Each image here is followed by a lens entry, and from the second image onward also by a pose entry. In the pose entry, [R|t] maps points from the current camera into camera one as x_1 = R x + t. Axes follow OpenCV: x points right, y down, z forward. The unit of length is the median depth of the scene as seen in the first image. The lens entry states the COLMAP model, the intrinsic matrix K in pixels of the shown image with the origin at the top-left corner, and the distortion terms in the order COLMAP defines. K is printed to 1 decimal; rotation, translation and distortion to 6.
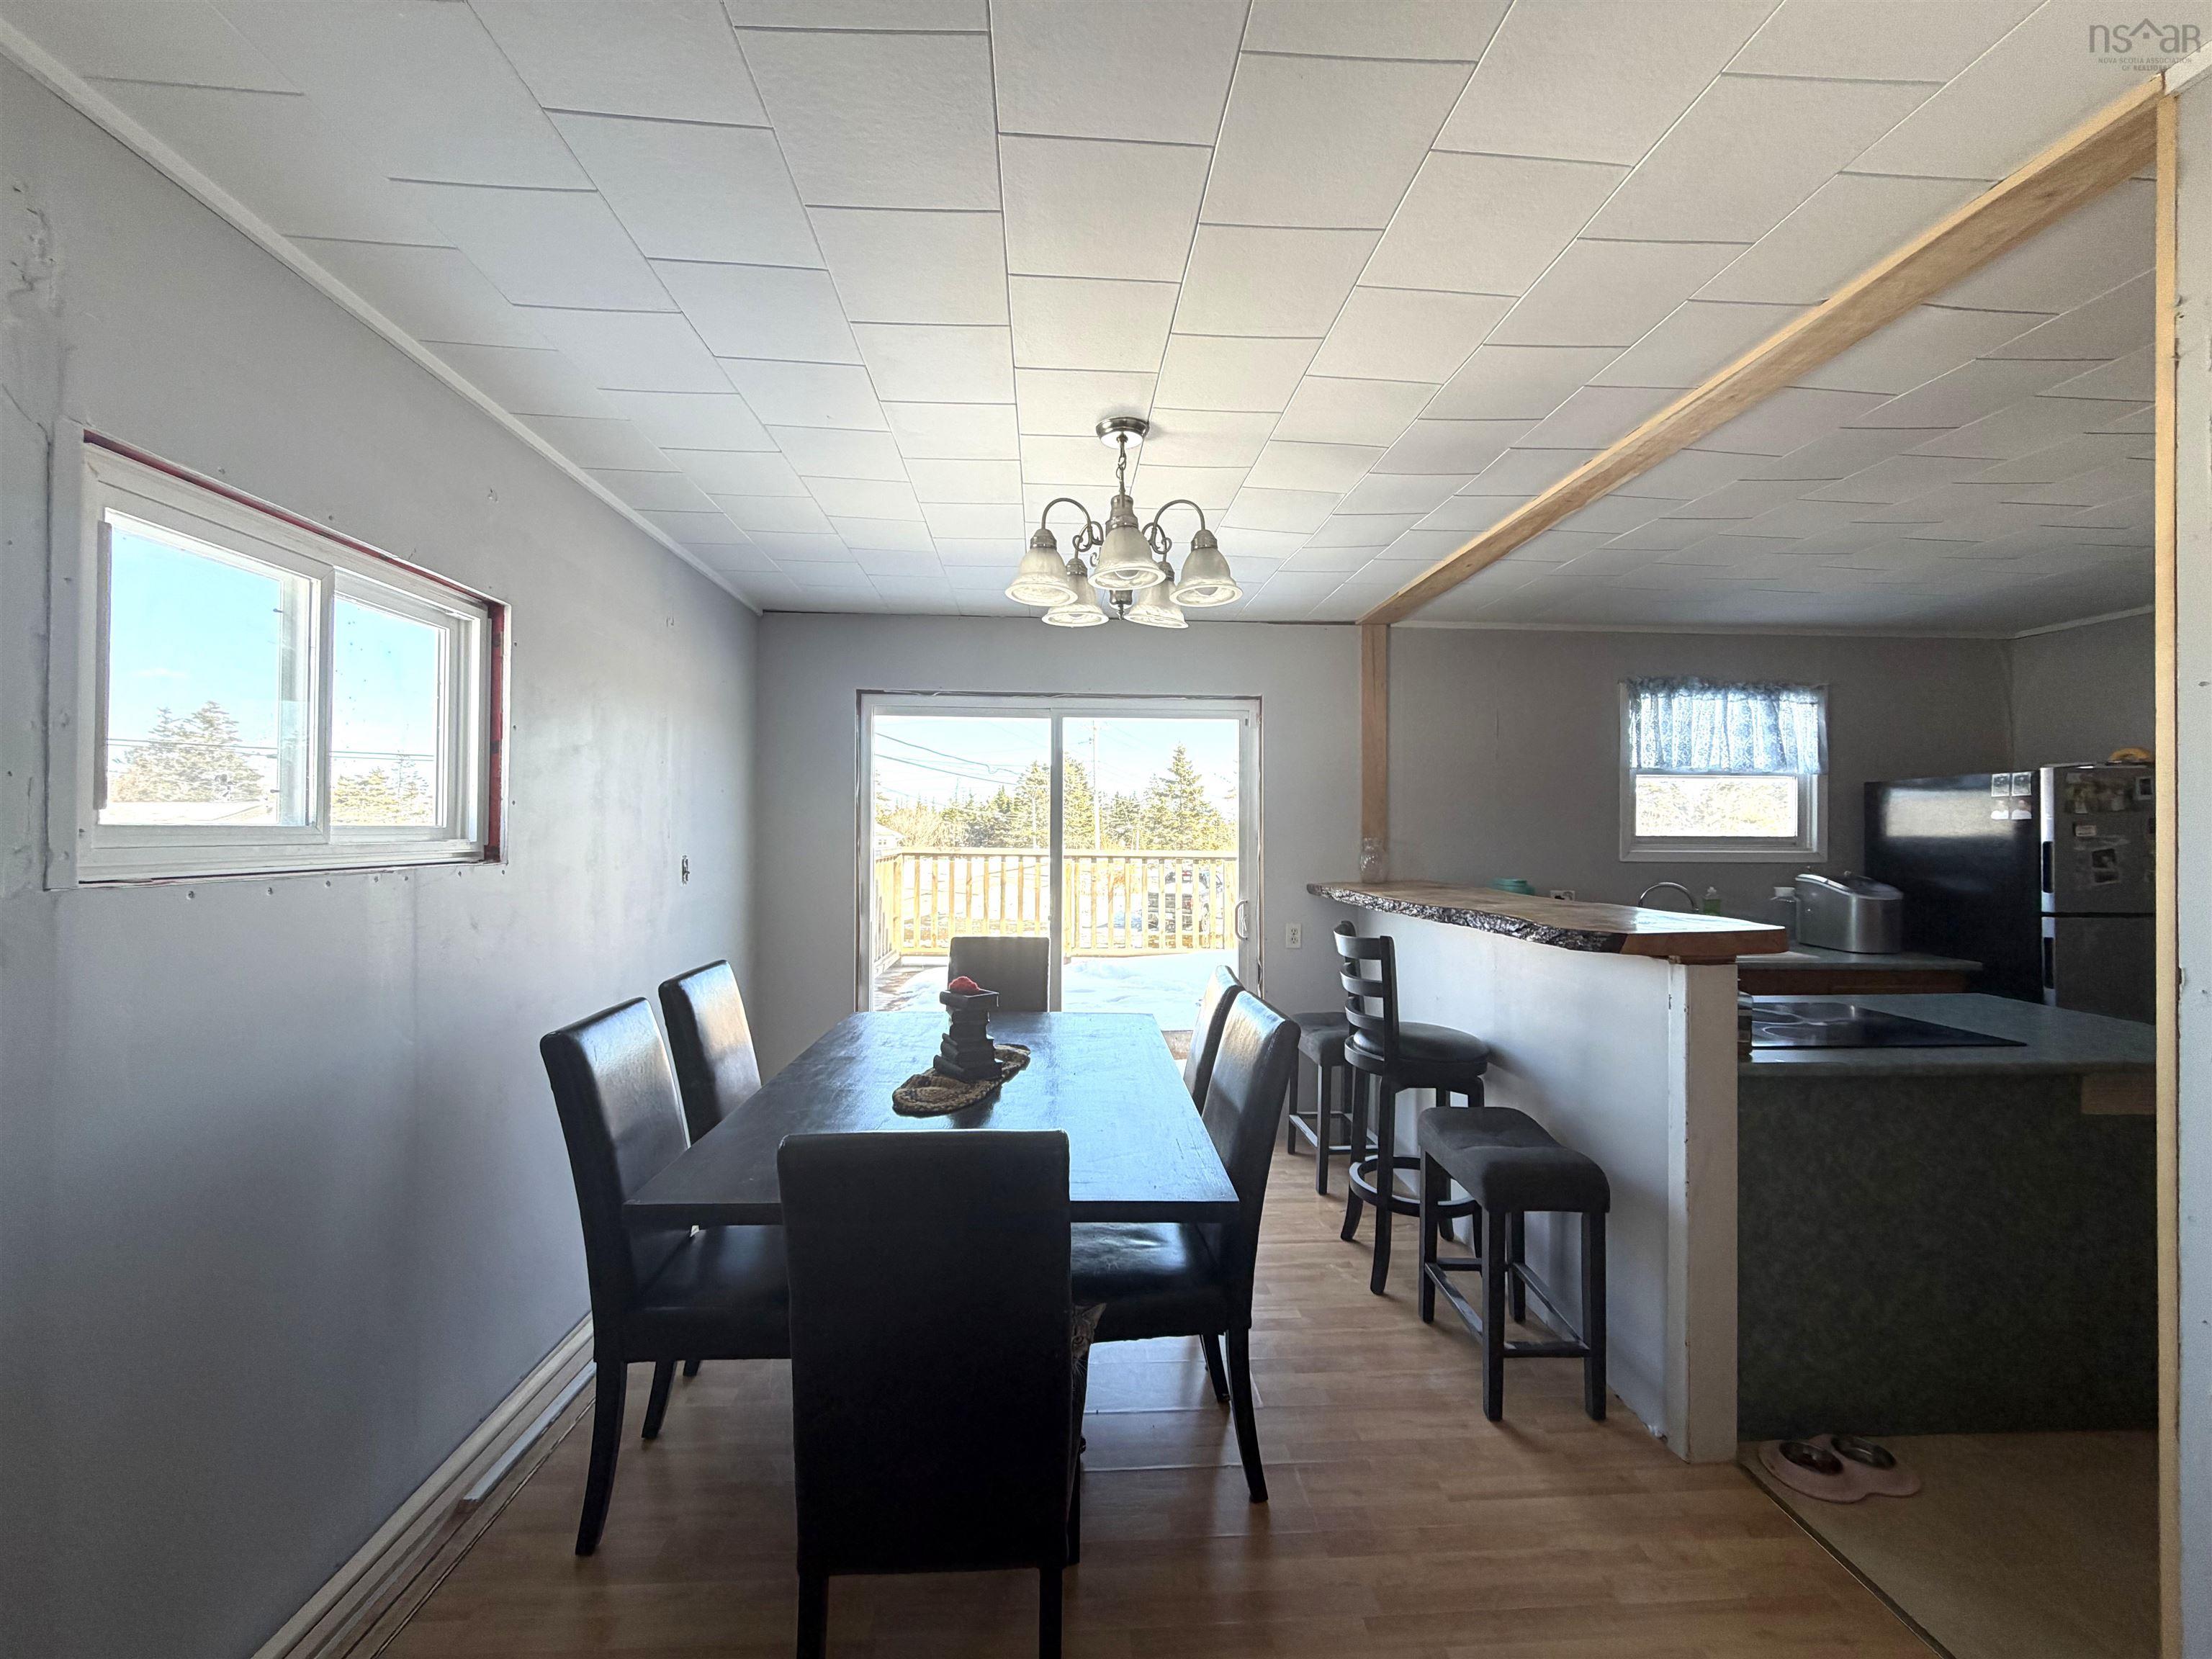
lens RADIAL K [[880.3, 0, 1106.9], [0, 880.3, 831.4], [0, 0, 1]] dist [0.000838, -0.000055]
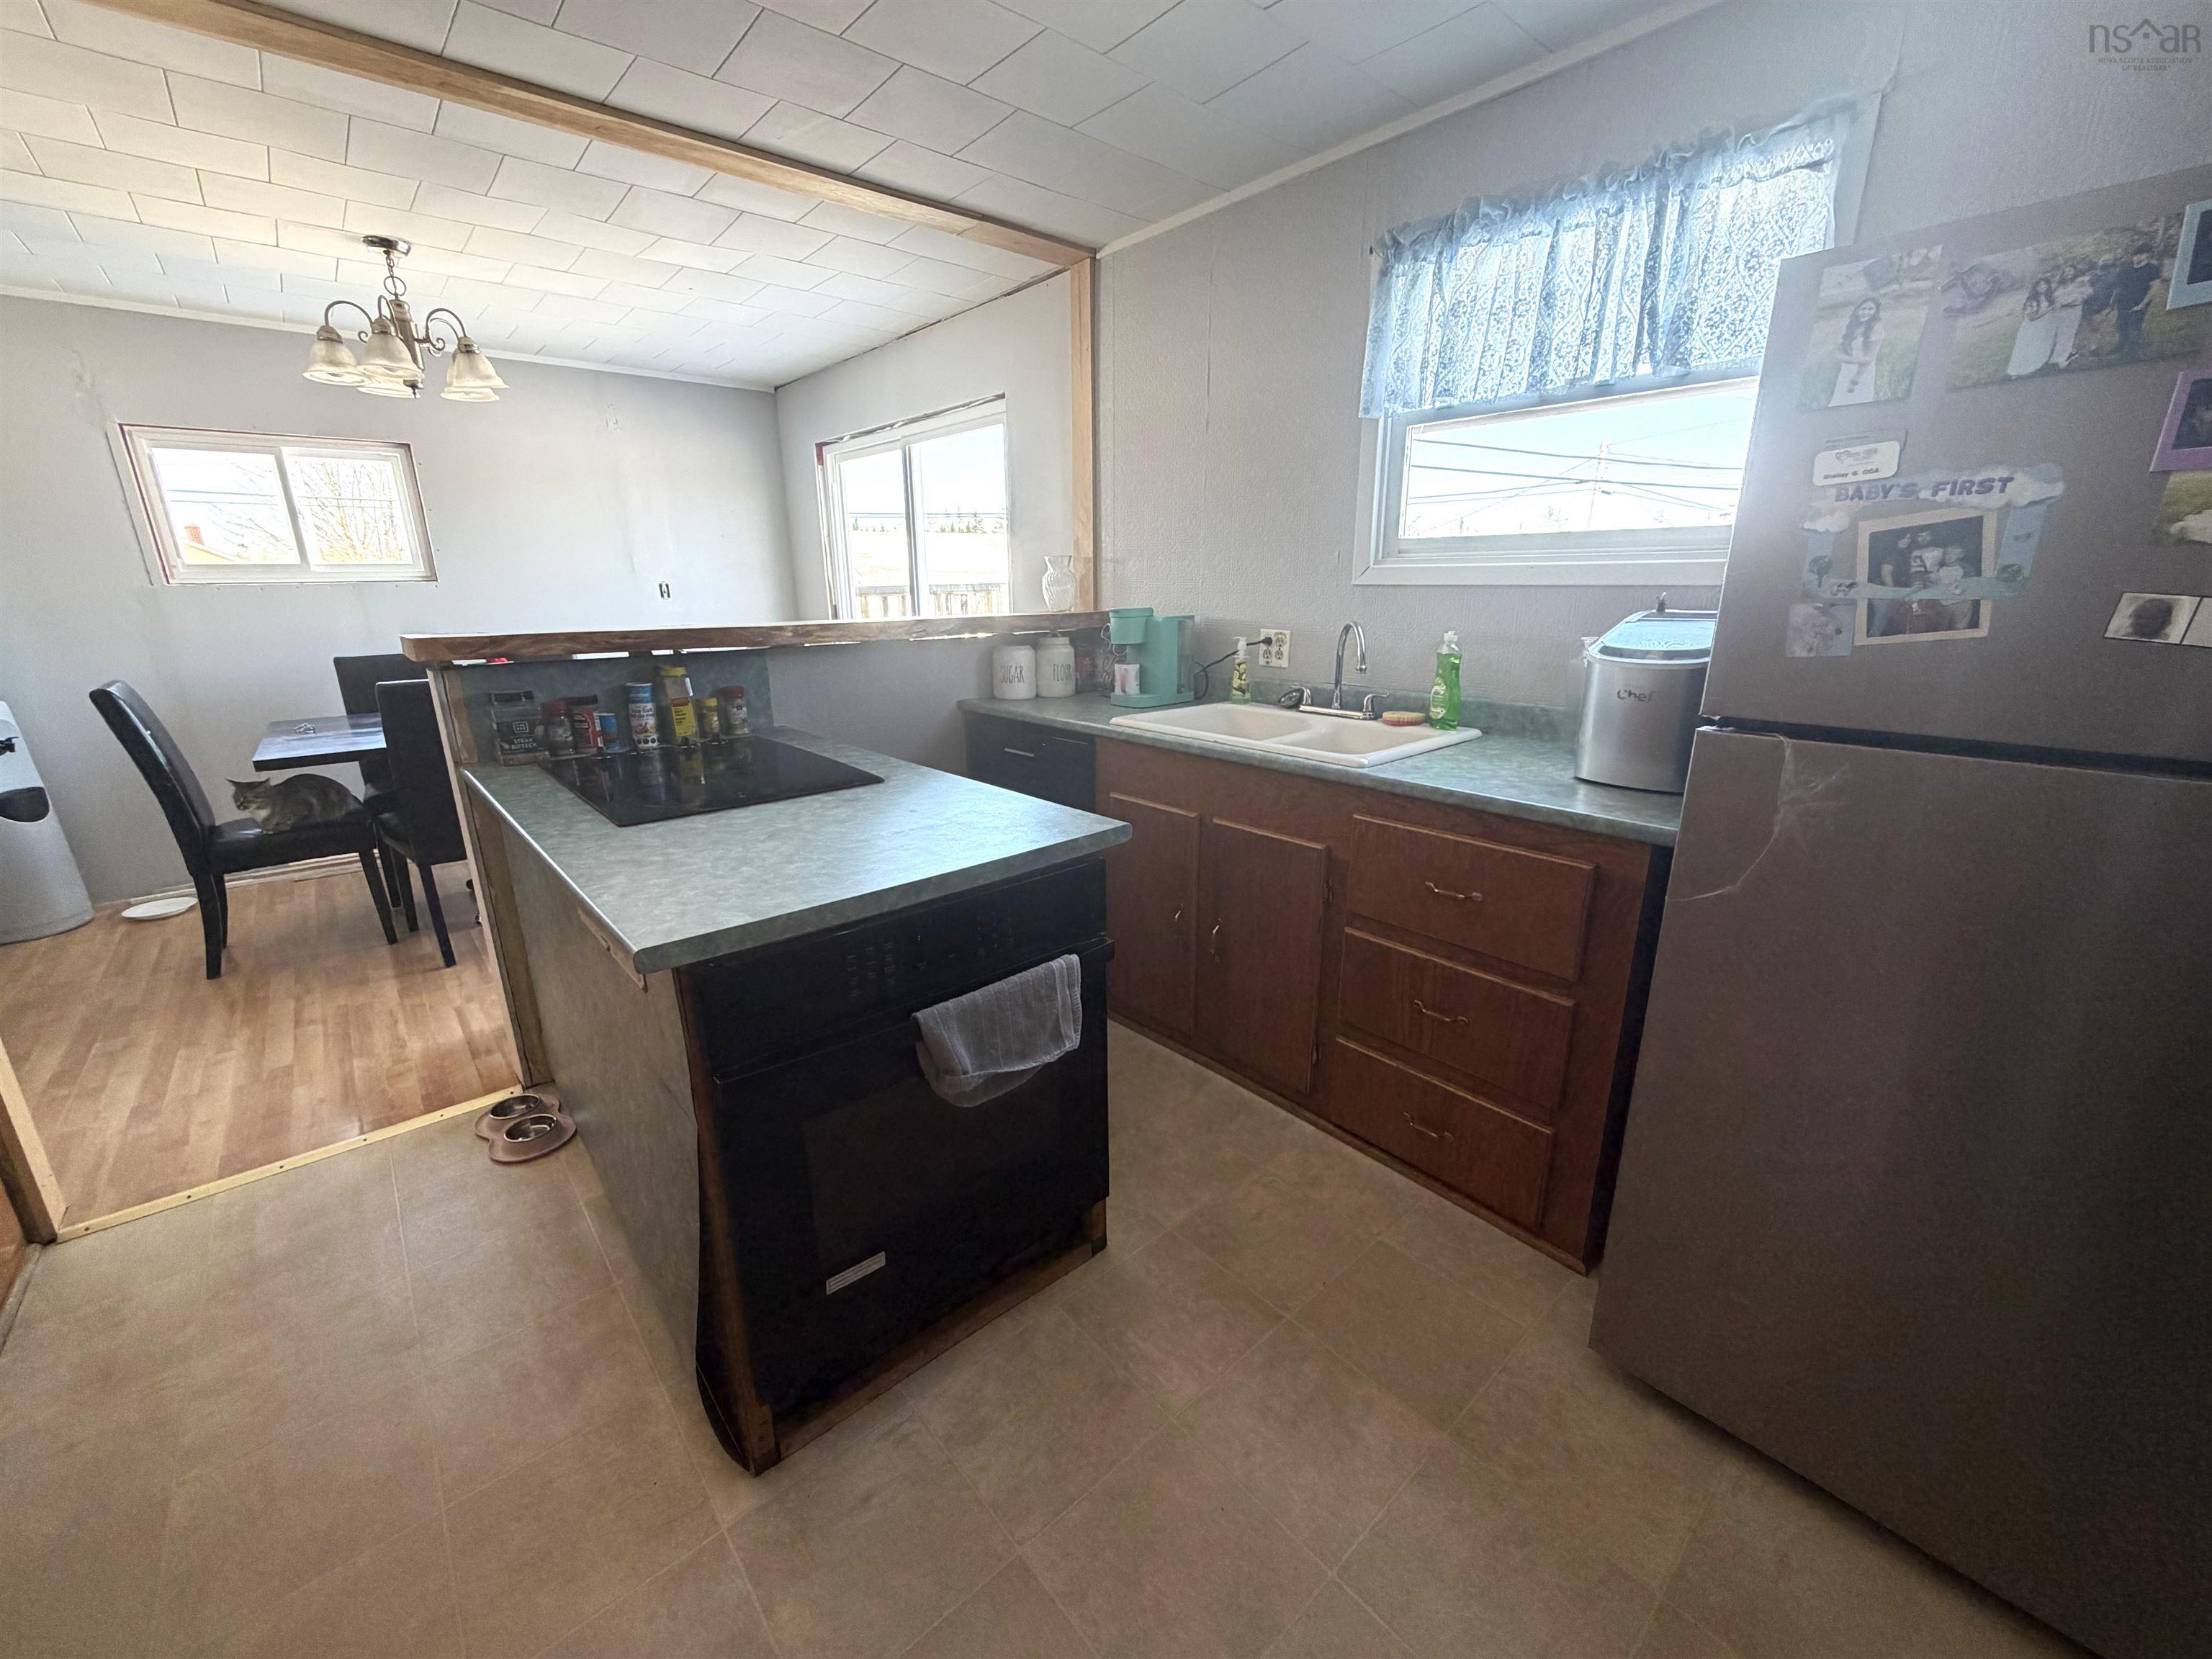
lens RADIAL K [[880.3, 0, 1106.9], [0, 880.3, 831.4], [0, 0, 1]] dist [0.000838, -0.000055]
pose [[0.612135, 0.208238, -0.762842, 1.058992], [0.016174, 0.961204, 0.275365, 0.030018], [0.790588, -0.180899, 0.585018, 0.511875]]
